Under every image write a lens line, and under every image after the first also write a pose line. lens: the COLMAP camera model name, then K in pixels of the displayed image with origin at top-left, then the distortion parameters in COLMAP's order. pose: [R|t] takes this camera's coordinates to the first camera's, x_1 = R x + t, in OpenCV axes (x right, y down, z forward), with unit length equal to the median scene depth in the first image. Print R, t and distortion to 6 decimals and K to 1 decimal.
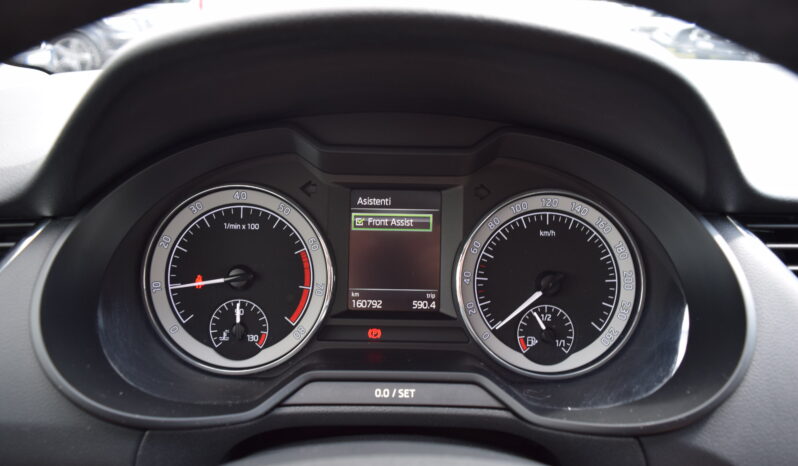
lens RADIAL K [[630.0, 0, 399.0], [0, 630.0, 233.0], [0, 0, 1]] dist [-0.089468, 0.009167]
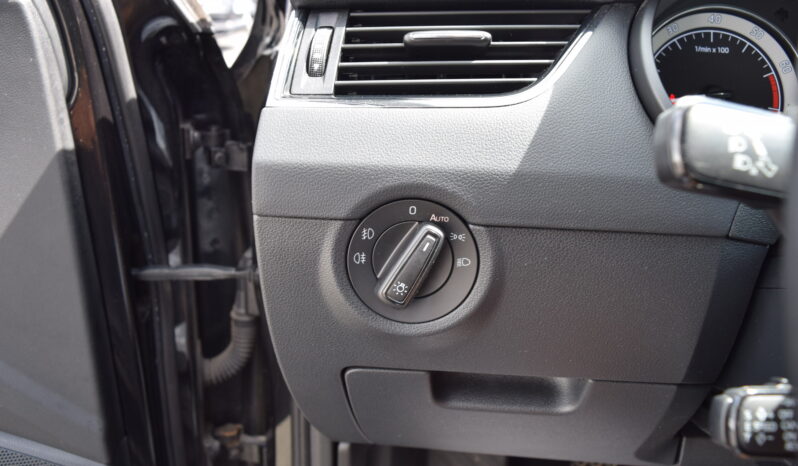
lens RADIAL K [[641.7, 0, 399.0], [0, 641.7, 233.0], [0, 0, 1]] dist [-0.090535, 0.002131]
pose [[0.994833, 0.029322, -0.097195, -0.659857], [-0.026403, 0.999165, 0.031179, 0.275004], [0.098028, -0.028451, 0.994777, -0.084539]]
